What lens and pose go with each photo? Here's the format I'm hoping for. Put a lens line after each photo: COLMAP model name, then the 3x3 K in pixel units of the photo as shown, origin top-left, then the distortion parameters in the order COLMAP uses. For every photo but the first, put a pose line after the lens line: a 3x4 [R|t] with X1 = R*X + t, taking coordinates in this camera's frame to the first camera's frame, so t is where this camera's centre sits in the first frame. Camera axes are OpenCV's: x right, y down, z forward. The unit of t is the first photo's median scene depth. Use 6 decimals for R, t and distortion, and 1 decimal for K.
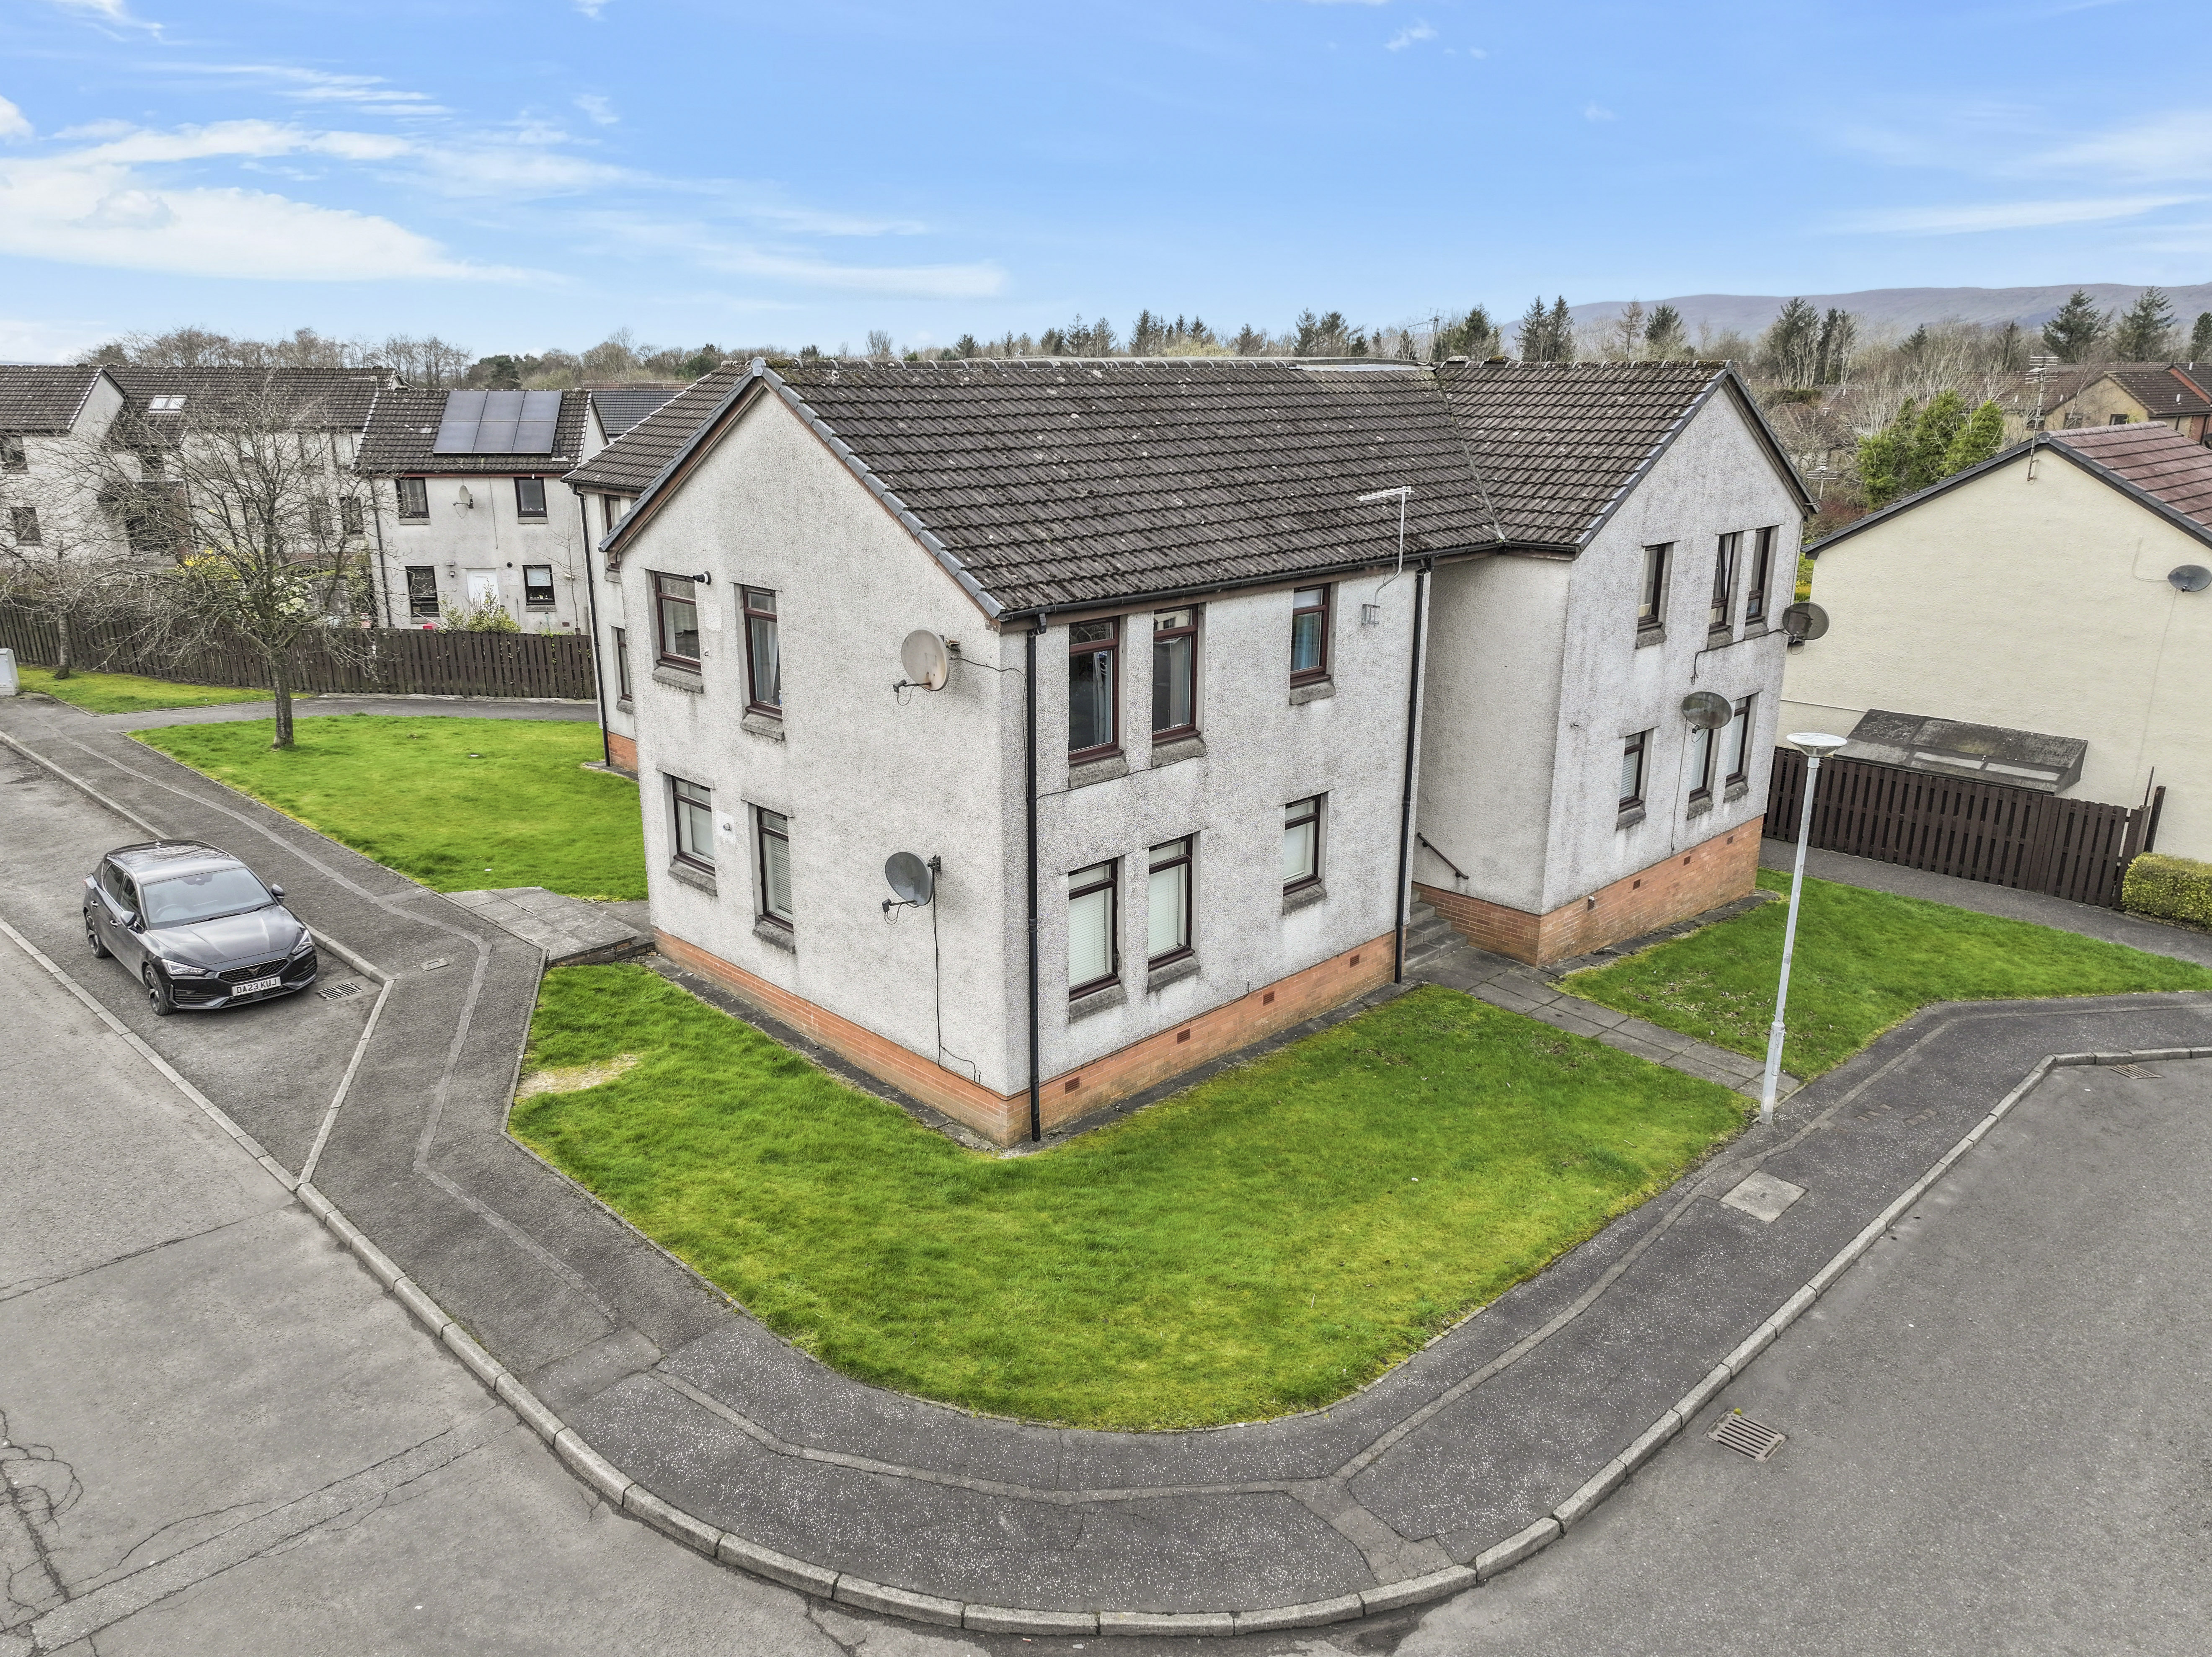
lens RADIAL K [[1560.2, 0, 1109.3], [0, 1560.2, 833.8], [0, 0, 1]] dist [0.011937, 0.002501]
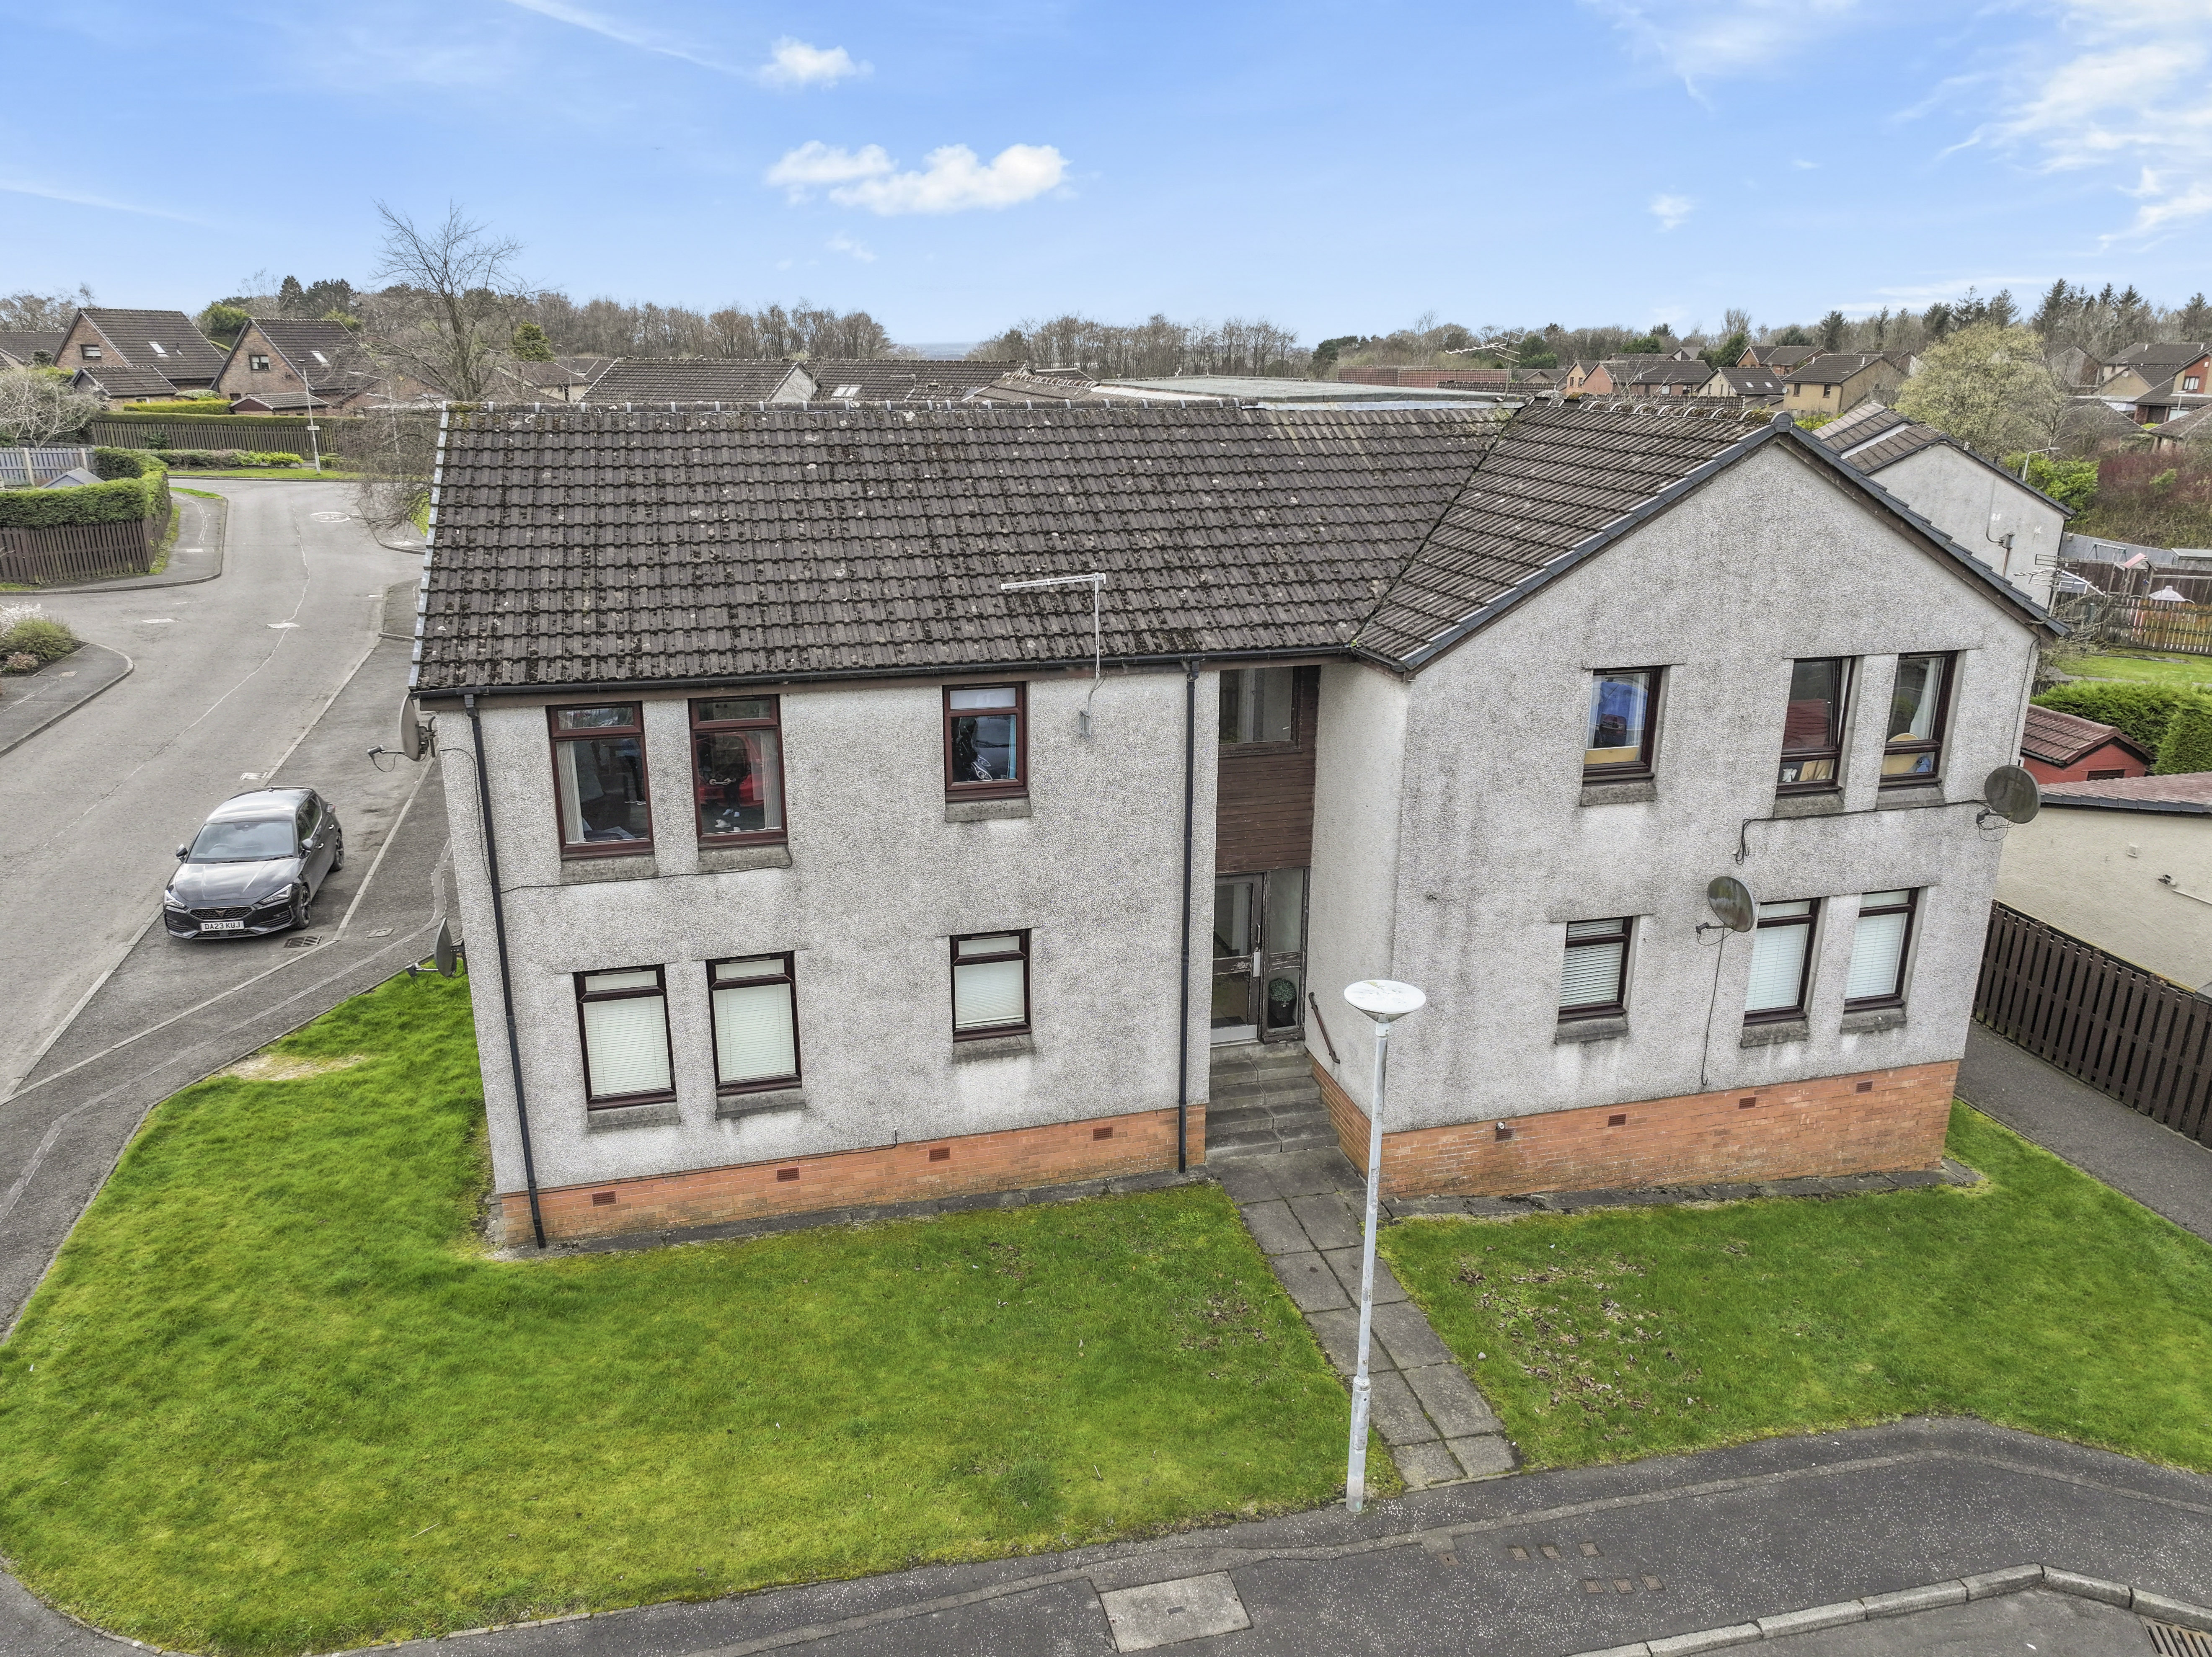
lens RADIAL K [[1560.2, 0, 1095.9], [0, 1560.2, 837.7], [0, 0, 1]] dist [0.011937, 0.002501]
pose [[0.861080, 0.154792, -0.484335, 0.582165], [-0.147300, 0.987630, 0.053764, -0.128619], [0.486665, 0.025048, 0.873229, 0.300615]]
